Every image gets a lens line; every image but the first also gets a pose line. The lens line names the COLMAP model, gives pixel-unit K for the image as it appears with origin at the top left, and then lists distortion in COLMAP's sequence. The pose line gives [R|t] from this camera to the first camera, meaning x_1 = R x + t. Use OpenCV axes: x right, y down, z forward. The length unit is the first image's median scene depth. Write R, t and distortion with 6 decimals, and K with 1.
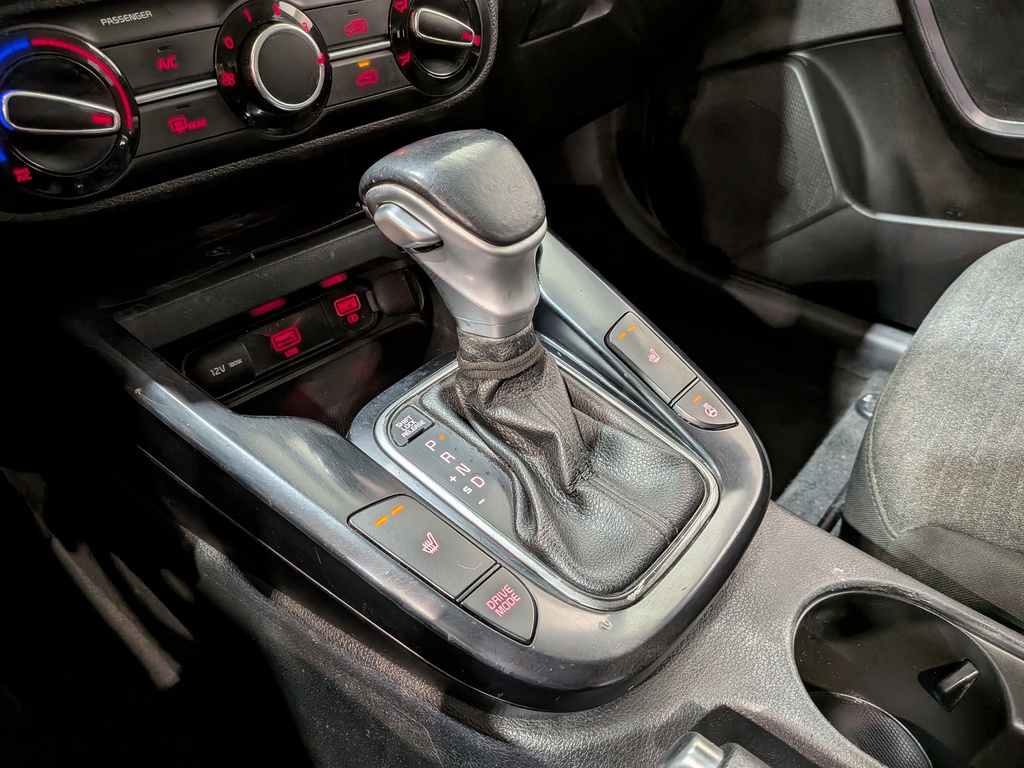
lens RADIAL K [[754.3, 0, 507.6], [0, 754.3, 396.7], [0, 0, 1]] dist [-0.005935, -0.036052]
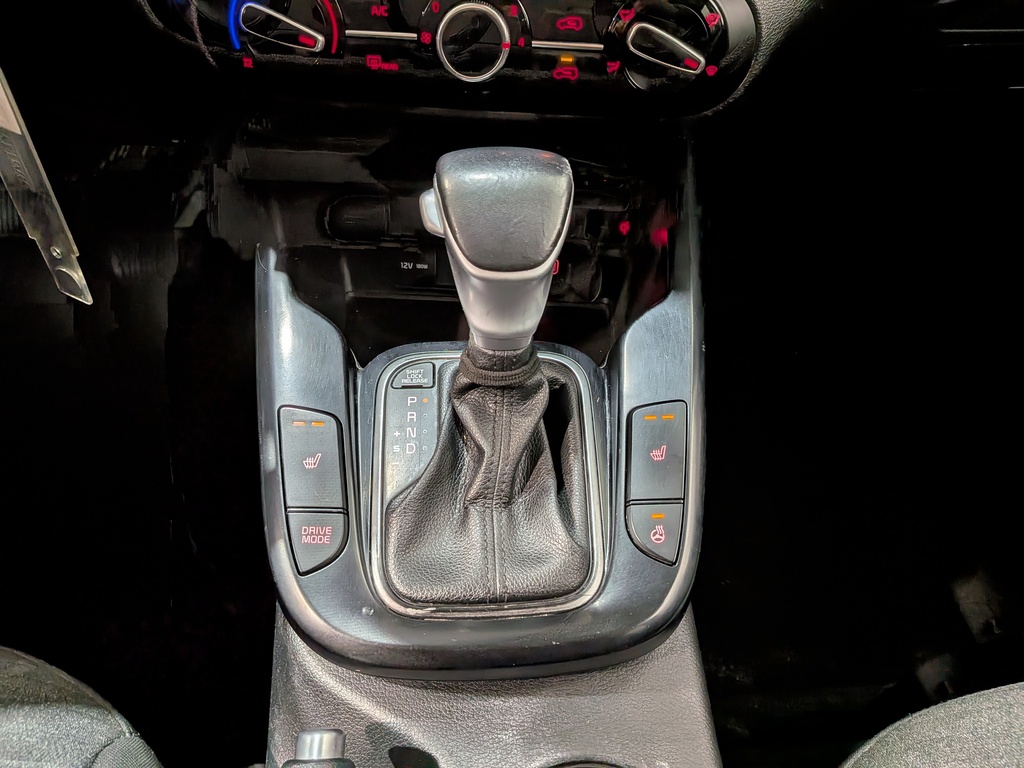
lens RADIAL K [[754.3, 0, 507.6], [0, 754.3, 396.7], [0, 0, 1]] dist [-0.005935, -0.036052]
pose [[0.692158, 0.524825, -0.495456, 0.548964], [-0.479698, 0.847424, 0.227514, -0.263450], [0.539266, 0.080194, 0.838308, 0.132431]]
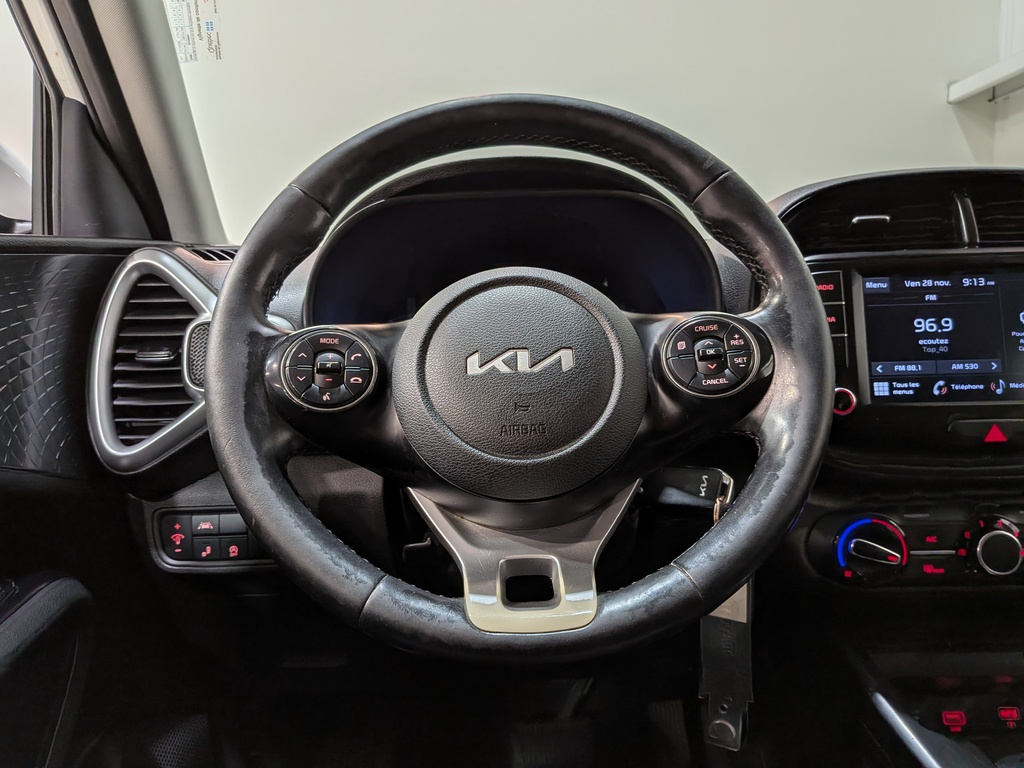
lens RADIAL K [[754.3, 0, 507.6], [0, 754.3, 396.7], [0, 0, 1]] dist [-0.005935, -0.036052]
pose [[0.660276, 0.049954, -0.749359, 0.243124], [-0.438443, 0.835742, -0.330609, 0.346469], [0.609756, 0.546845, 0.573723, -0.921895]]
